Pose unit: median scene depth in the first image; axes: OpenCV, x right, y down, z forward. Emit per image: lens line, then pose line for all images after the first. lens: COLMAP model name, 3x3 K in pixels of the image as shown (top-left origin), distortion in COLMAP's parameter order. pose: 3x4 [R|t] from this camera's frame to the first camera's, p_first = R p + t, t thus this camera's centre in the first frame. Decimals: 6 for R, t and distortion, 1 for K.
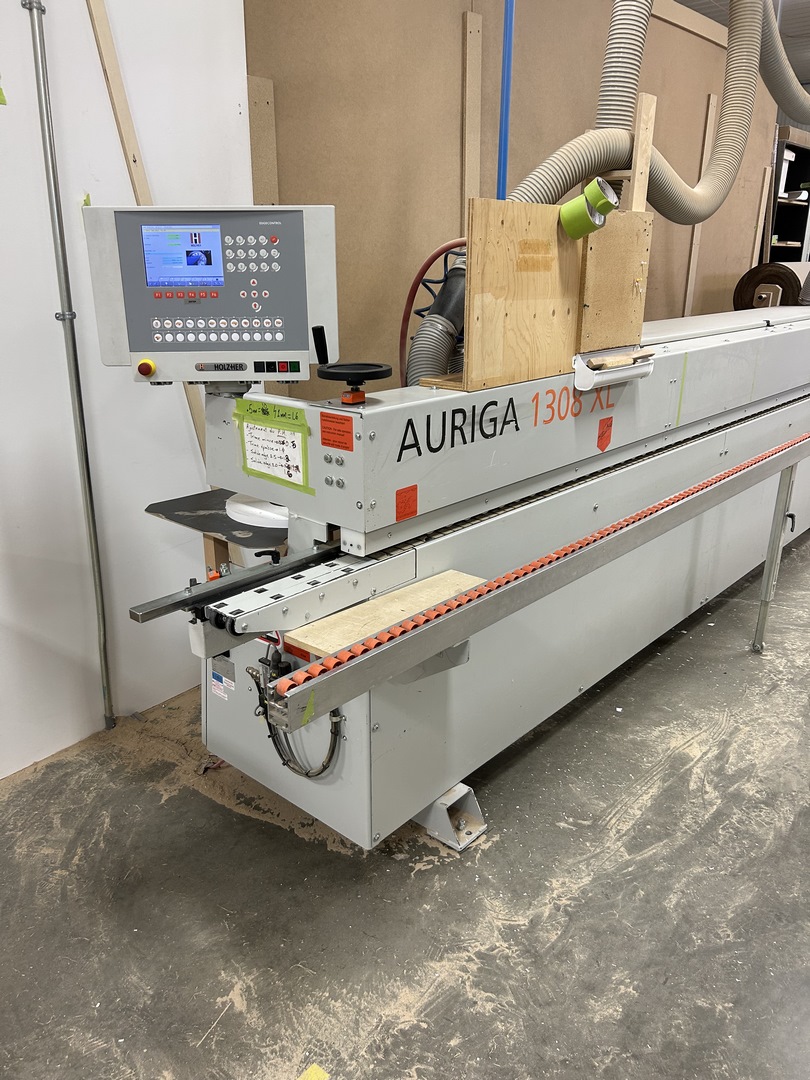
lens RADIAL K [[824.4, 0, 395.6], [0, 824.4, 542.2], [0, 0, 1]] dist [0.043055, -0.054027]
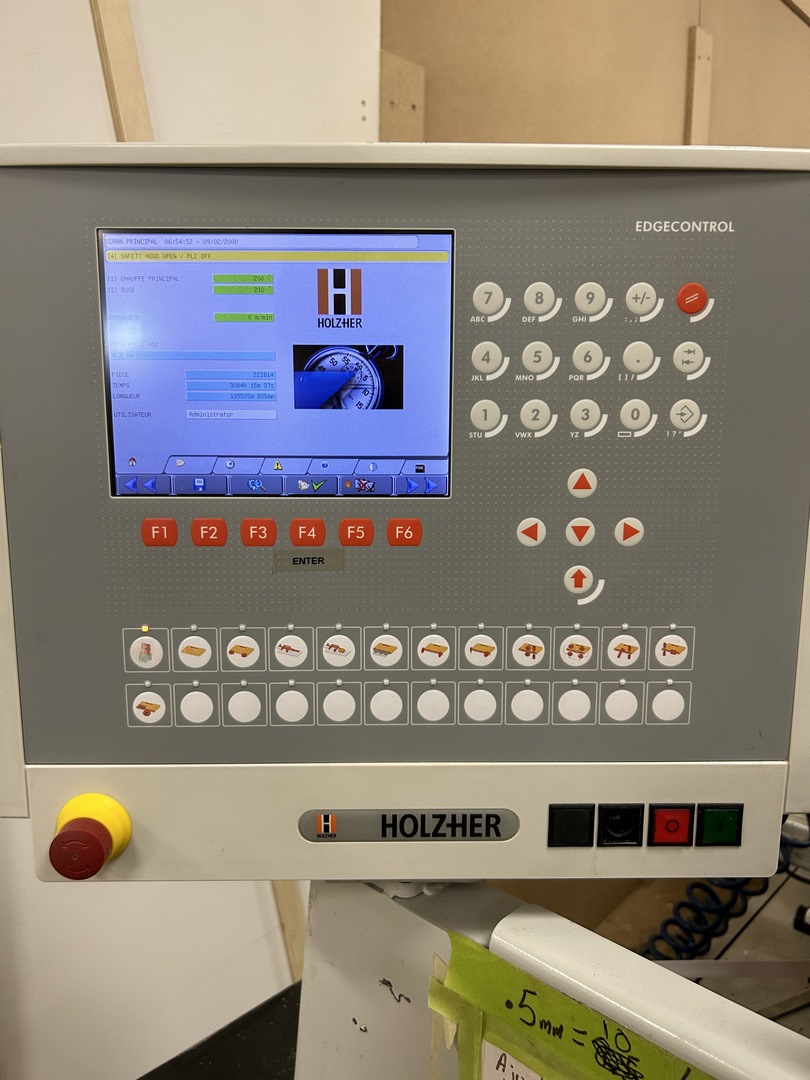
lens RADIAL K [[824.4, 0, 393.6], [0, 824.4, 546.6], [0, 0, 1]] dist [0.043055, -0.054027]
pose [[0.999426, 0.016187, -0.029752, -0.208884], [-0.020603, 0.987747, -0.154695, -0.252095], [0.026884, 0.155219, 0.987514, 0.753905]]
